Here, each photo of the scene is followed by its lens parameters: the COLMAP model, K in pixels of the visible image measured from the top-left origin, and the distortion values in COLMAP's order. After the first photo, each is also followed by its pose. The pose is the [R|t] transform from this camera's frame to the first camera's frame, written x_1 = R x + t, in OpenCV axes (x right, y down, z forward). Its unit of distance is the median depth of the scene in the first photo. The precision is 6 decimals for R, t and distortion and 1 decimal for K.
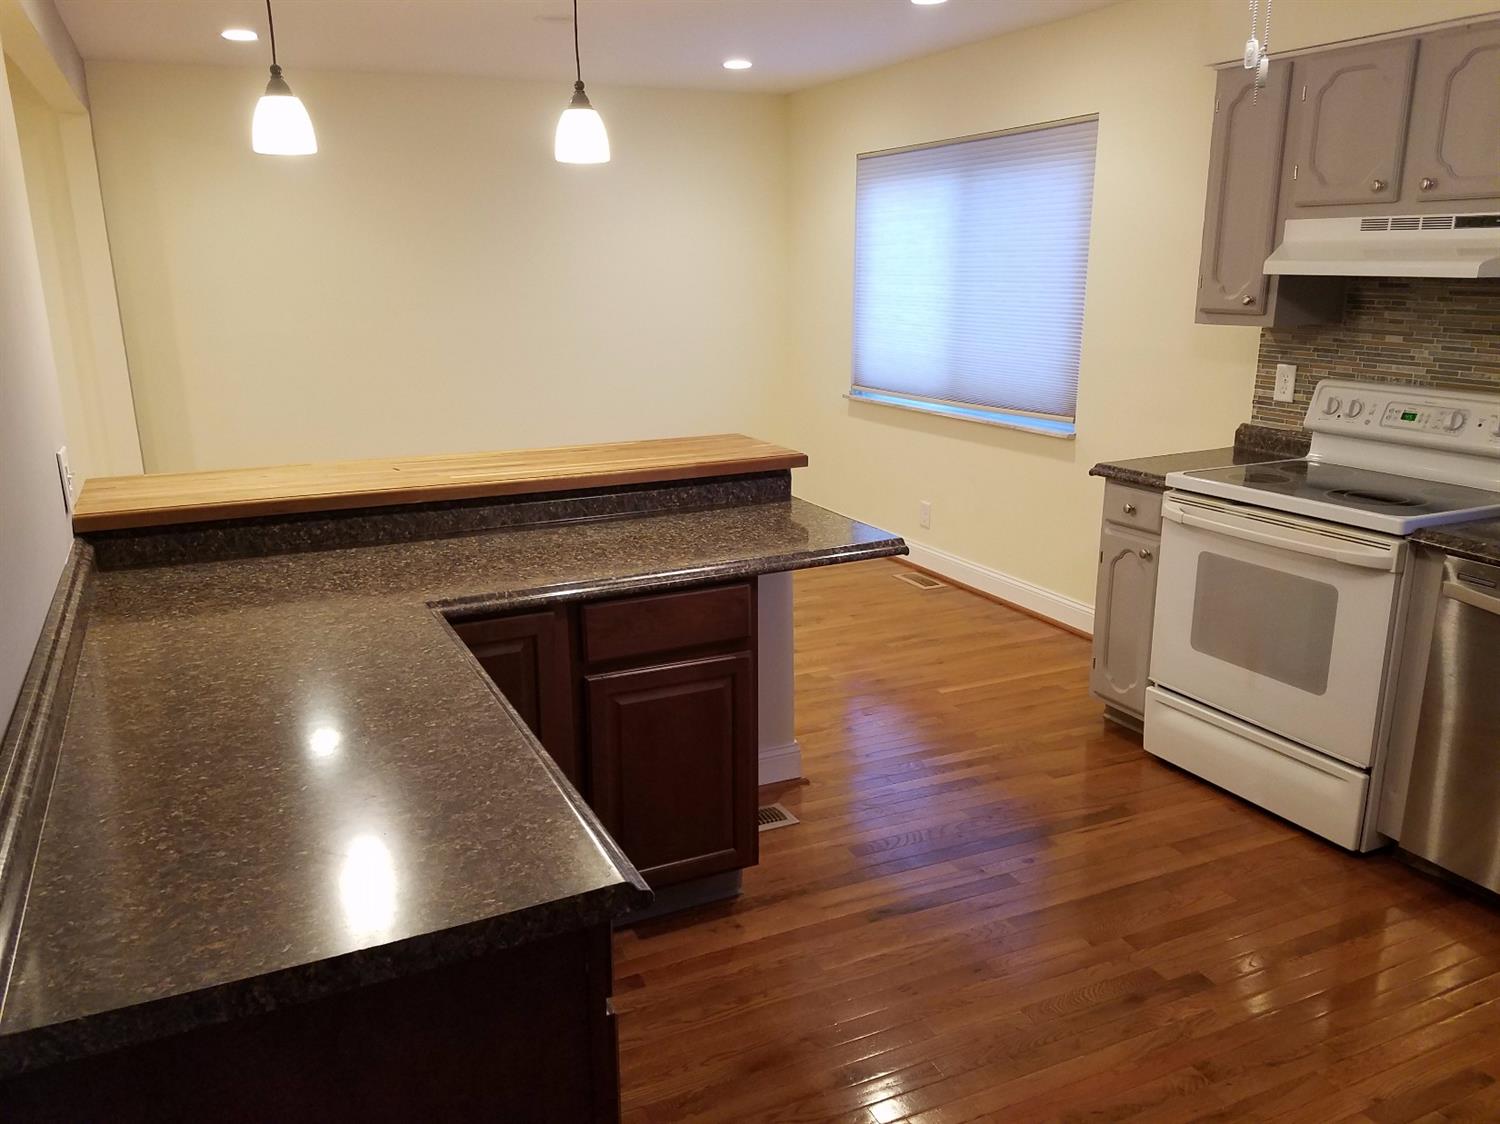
lens RADIAL K [[1178.0, 0, 750.5], [0, 1178.0, 622.4], [0, 0, 1]] dist [-0.035884, 0.001113]
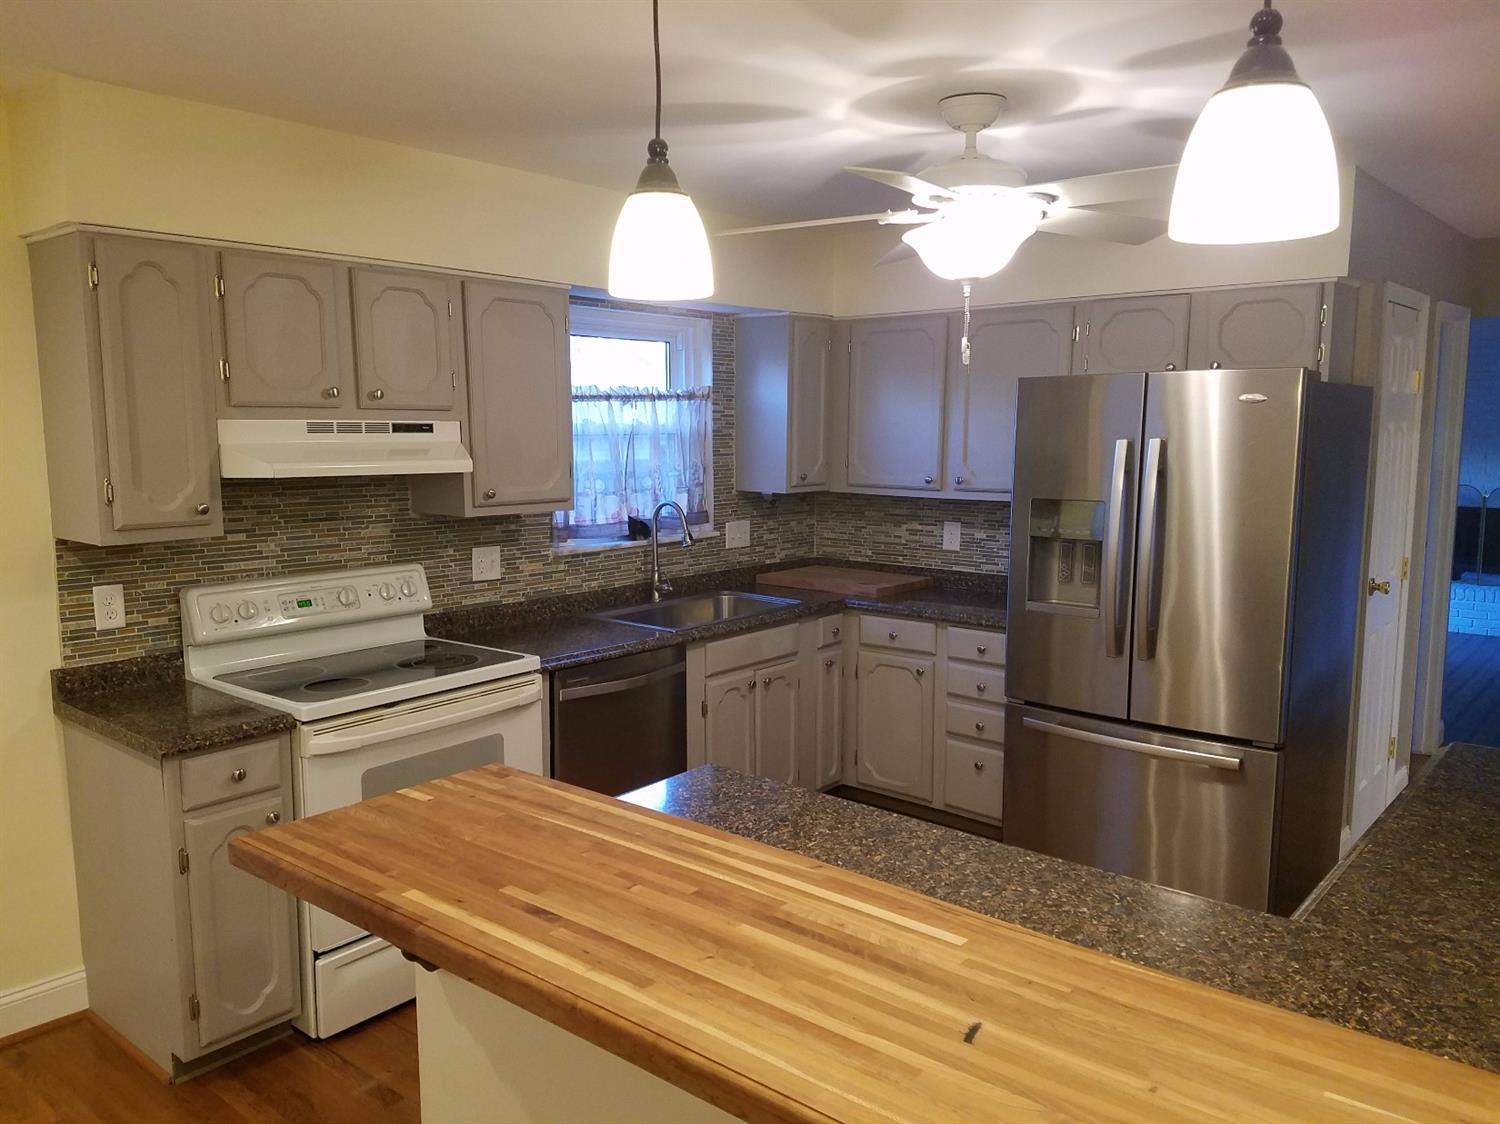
lens RADIAL K [[1143.5, 0, 741.1], [0, 1143.5, 580.9], [0, 0, 1]] dist [0.273122, -0.453338]
pose [[-0.406176, -0.103536, 0.907910, -0.540232], [0.282638, 0.930606, 0.232569, -0.321762], [-0.868986, 0.351074, -0.348727, 0.990179]]
